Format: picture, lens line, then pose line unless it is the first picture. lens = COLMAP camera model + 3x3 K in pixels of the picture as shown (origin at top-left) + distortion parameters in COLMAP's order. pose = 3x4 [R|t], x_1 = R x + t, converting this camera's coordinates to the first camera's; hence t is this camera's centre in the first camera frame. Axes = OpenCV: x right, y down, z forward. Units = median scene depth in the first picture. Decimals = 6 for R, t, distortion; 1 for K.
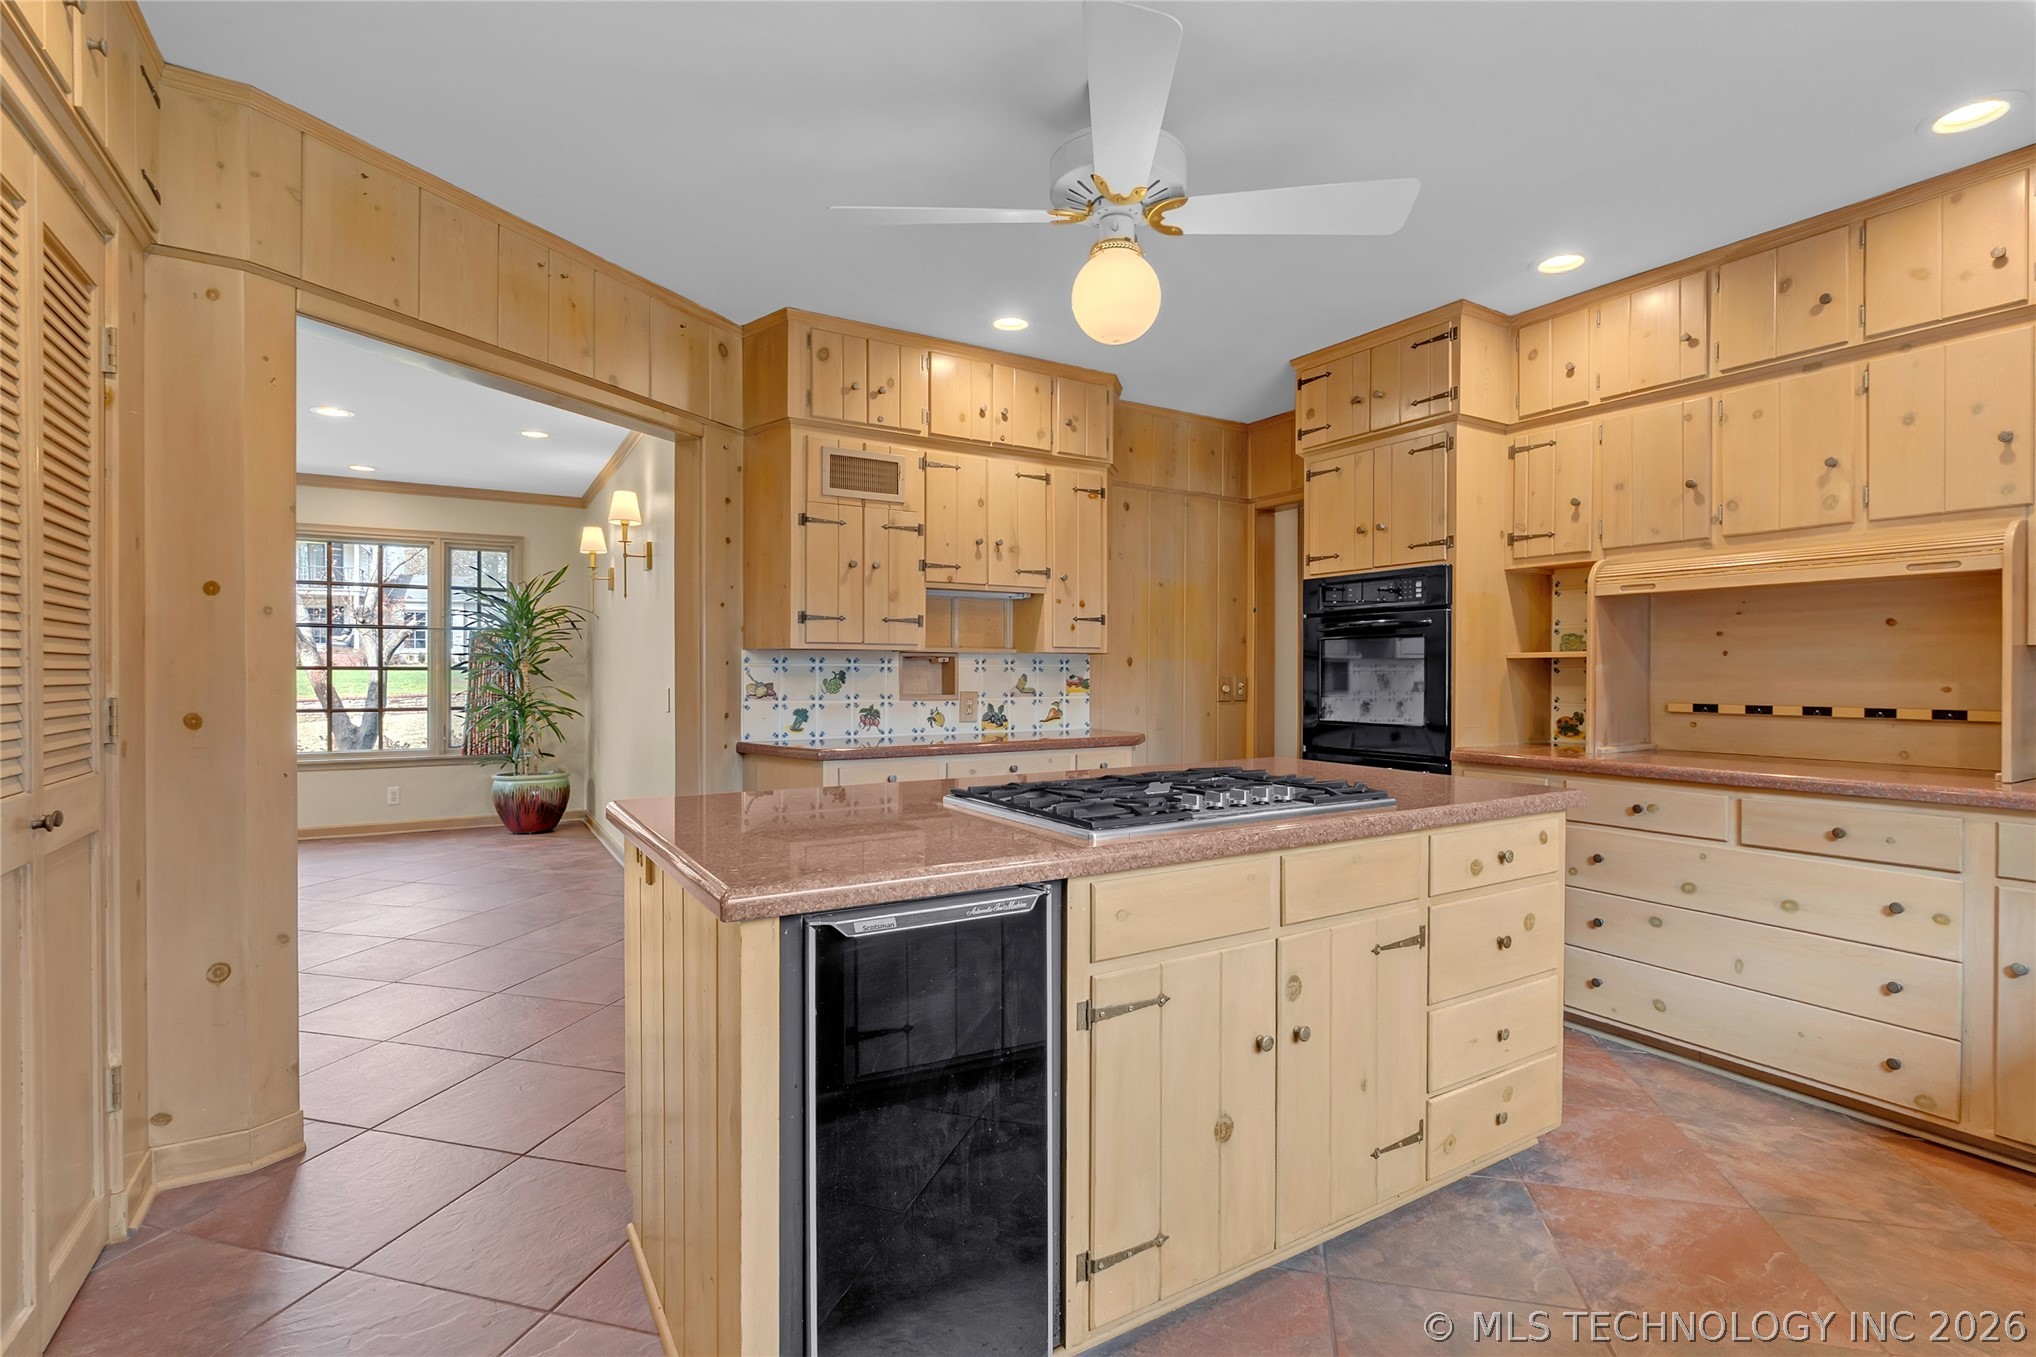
lens RADIAL K [[947.4, 0, 1030.5], [0, 947.4, 677.0], [0, 0, 1]] dist [-0.003391, 0.000525]
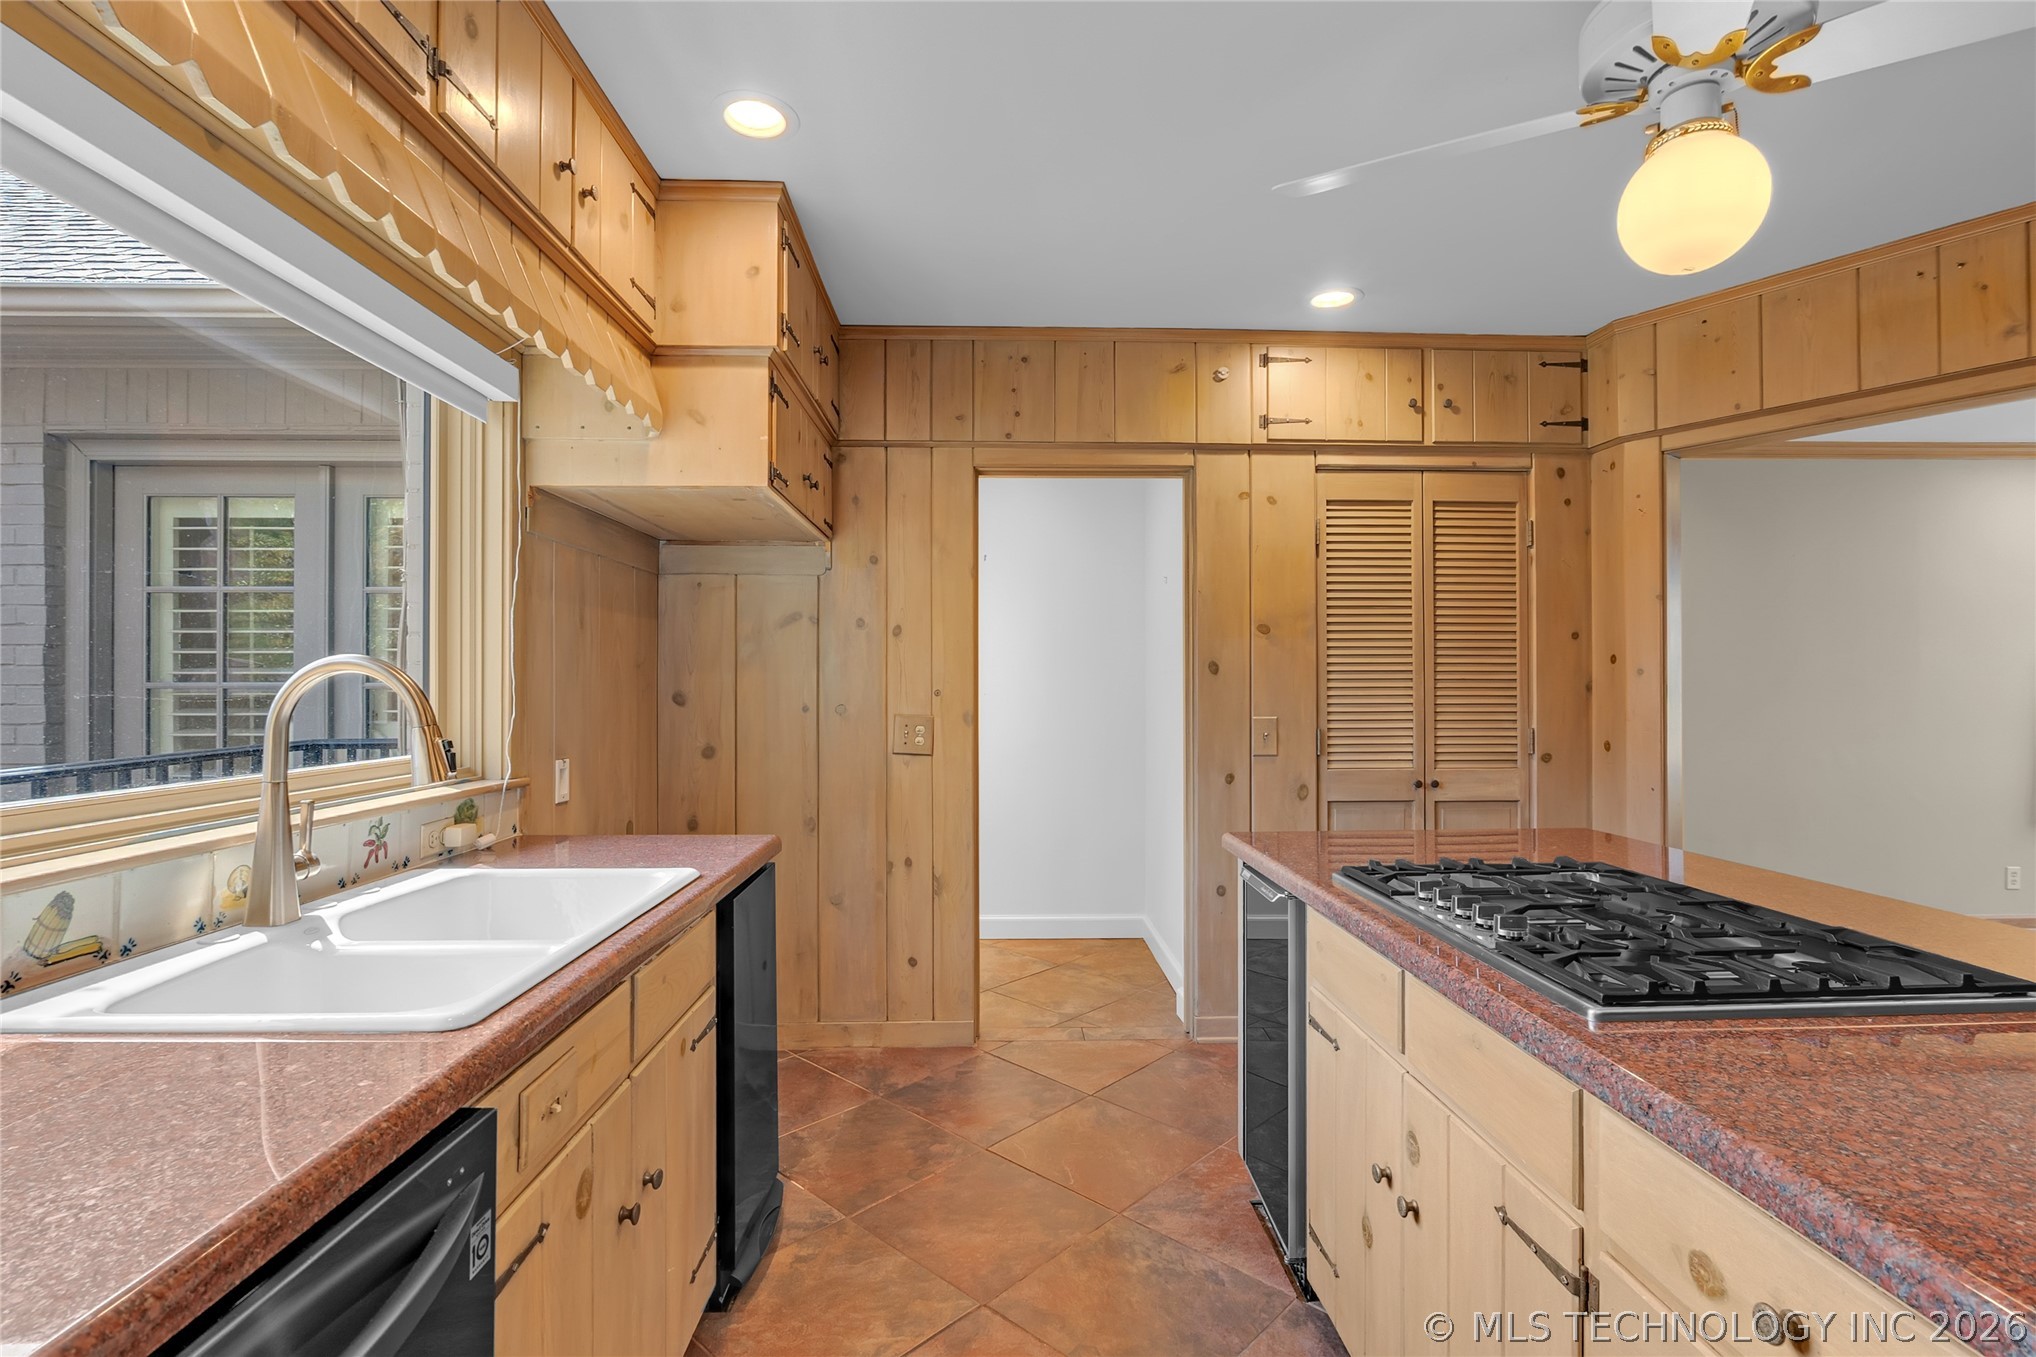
lens RADIAL K [[947.4, 0, 1021.5], [0, 947.4, 682.5], [0, 0, 1]] dist [-0.003391, 0.000525]
pose [[-0.497679, -0.005723, -0.867342, 0.551022], [-0.002593, 0.999984, -0.005111, -0.027319], [0.867357, -0.000295, -0.497686, 0.542028]]
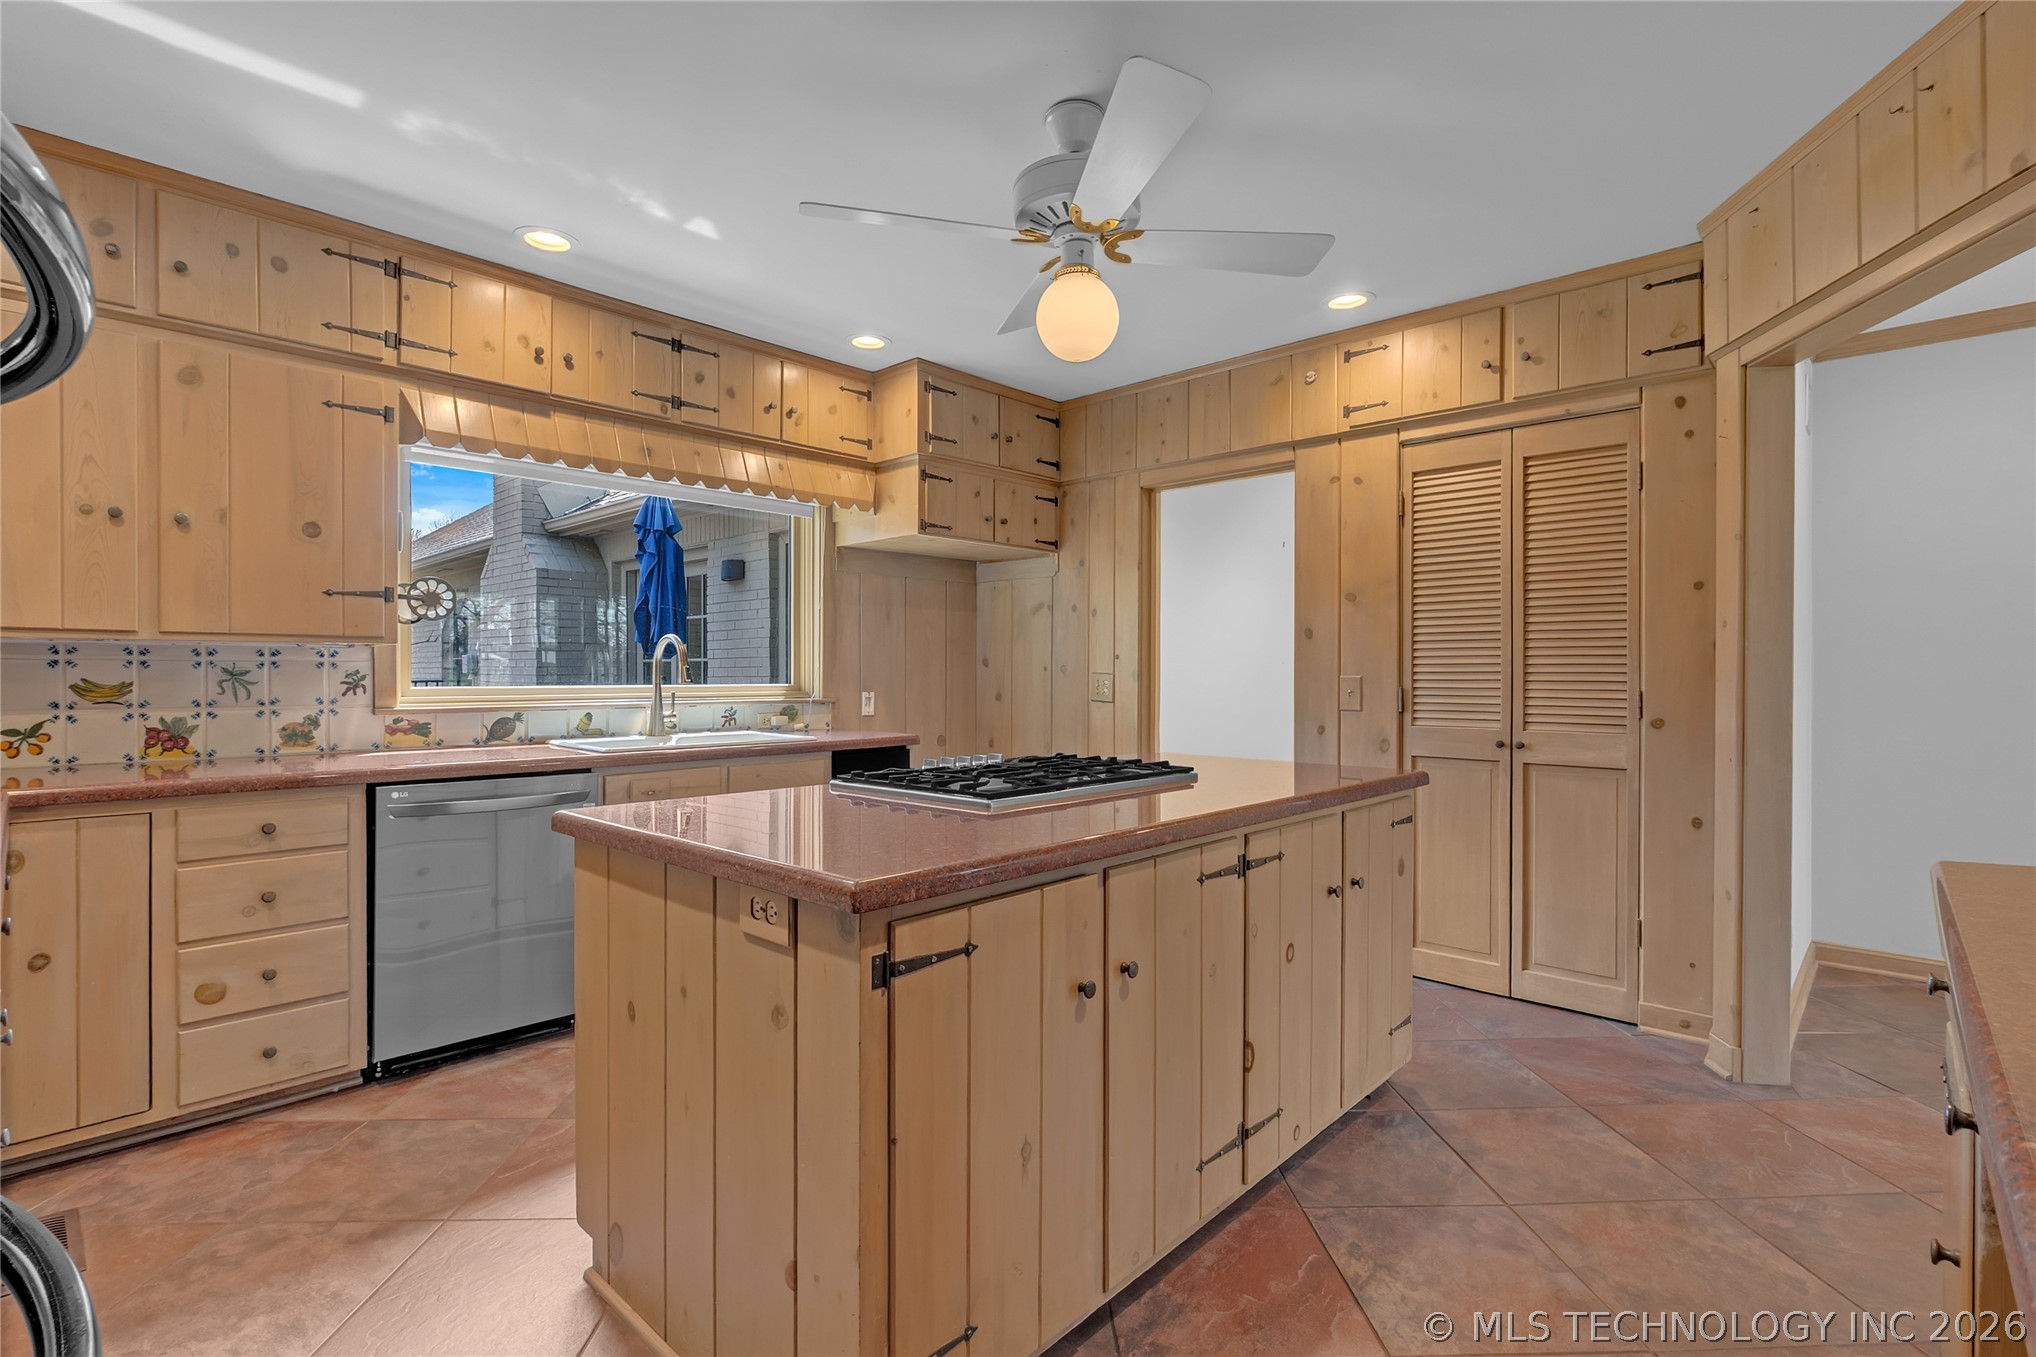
lens RADIAL K [[947.4, 0, 1013.2], [0, 947.4, 690.3], [0, 0, 1]] dist [-0.003391, 0.000525]
pose [[-0.966751, 0.000157, -0.255720, 0.256736], [-0.005313, 0.999772, 0.020698, -0.003382], [0.255665, 0.021369, -0.966529, 1.181910]]
